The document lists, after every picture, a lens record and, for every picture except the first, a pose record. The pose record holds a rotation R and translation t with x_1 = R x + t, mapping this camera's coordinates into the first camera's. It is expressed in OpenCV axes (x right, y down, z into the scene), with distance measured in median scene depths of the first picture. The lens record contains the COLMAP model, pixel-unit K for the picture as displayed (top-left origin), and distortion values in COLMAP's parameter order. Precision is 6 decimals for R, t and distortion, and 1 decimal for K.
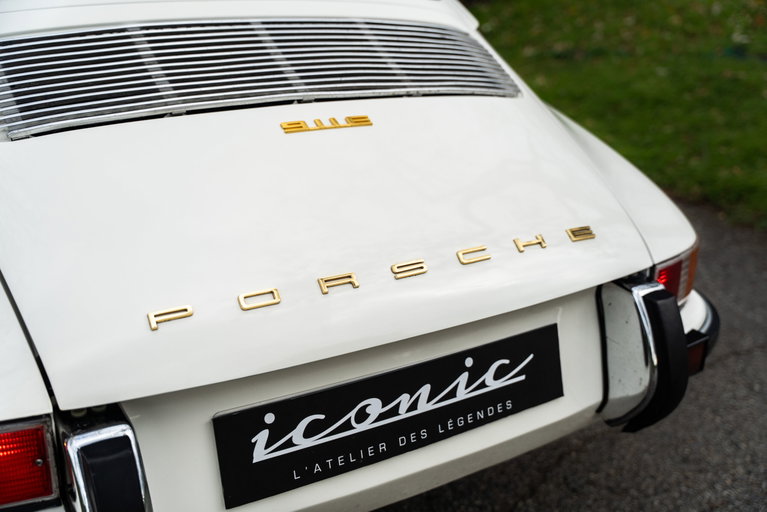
lens RADIAL K [[838.8, 0, 383.5], [0, 838.8, 256.0], [0, 0, 1]] dist [0.005075, 0.007301]
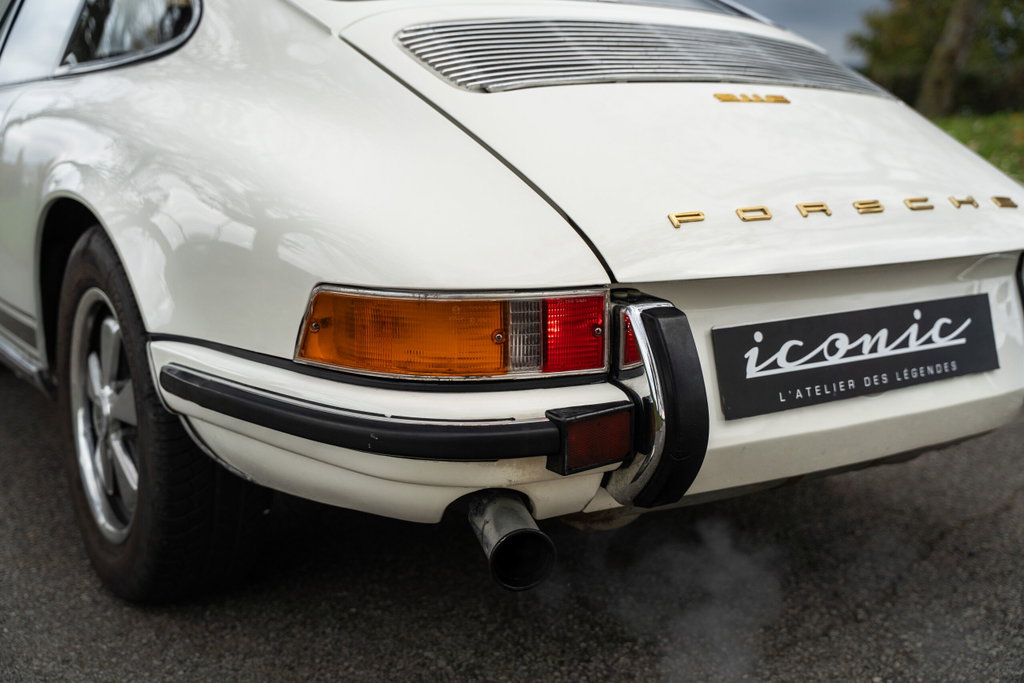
lens RADIAL K [[1175.2, 0, 512.0], [0, 1175.2, 341.5], [0, 0, 1]] dist [-0.000079, -0.005044]
pose [[0.999486, -0.025619, 0.019294, -0.399613], [0.028503, 0.985337, -0.168219, 0.371240], [-0.014702, 0.168682, 0.985561, -0.360569]]
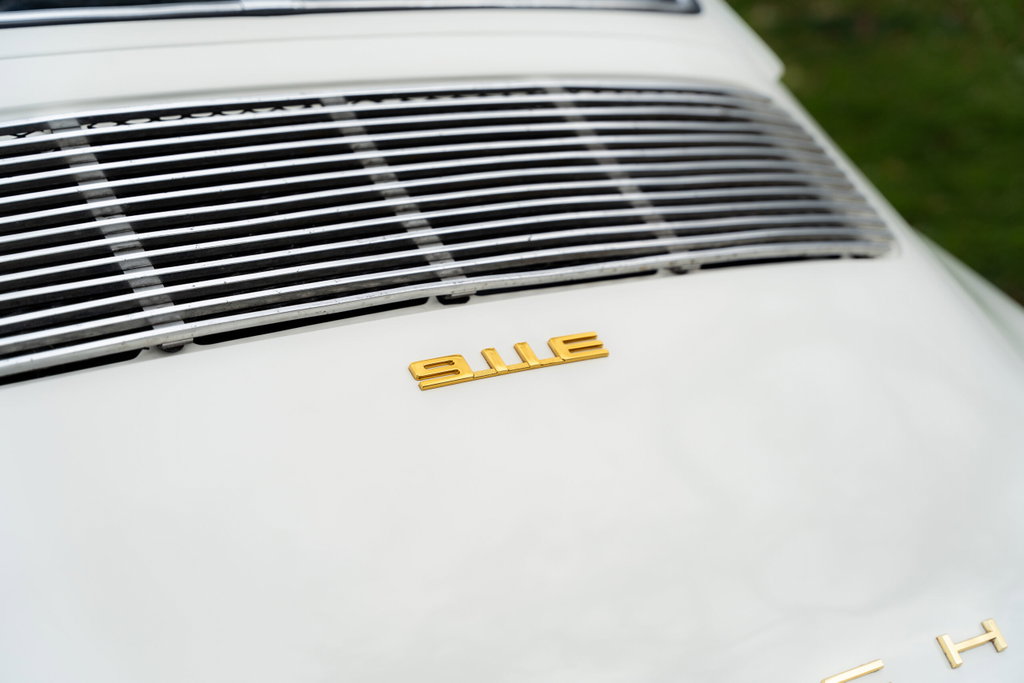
lens RADIAL K [[1608.4, 0, 512.0], [0, 1608.4, 341.5], [0, 0, 1]] dist [0.012522, -0.007253]
pose [[0.999091, 0.014659, 0.040038, -0.101138], [-0.014018, 0.999770, -0.016255, -0.154505], [-0.040267, 0.015679, 0.999066, 0.161033]]
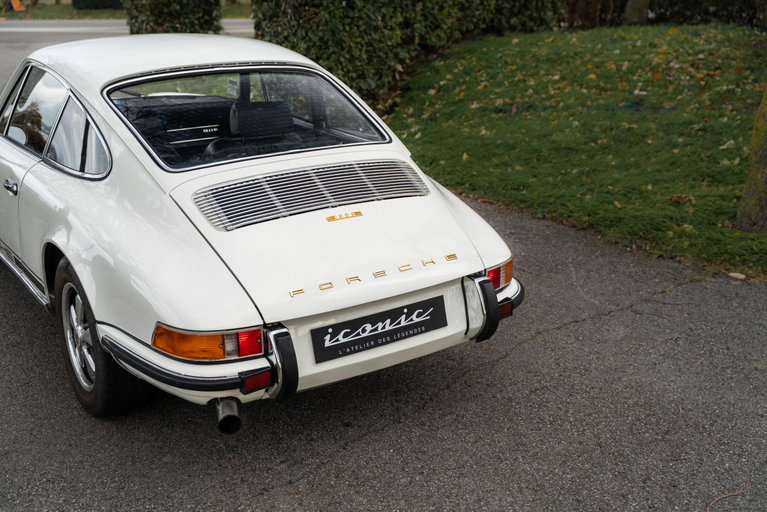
lens RADIAL K [[873.7, 0, 383.5], [0, 873.7, 256.0], [0, 0, 1]] dist [-0.009337, -0.002669]
pose [[0.998912, -0.037625, 0.027556, -0.028113], [0.038347, 0.998922, -0.026176, 0.029433], [-0.026541, 0.027204, 0.999277, -1.558907]]
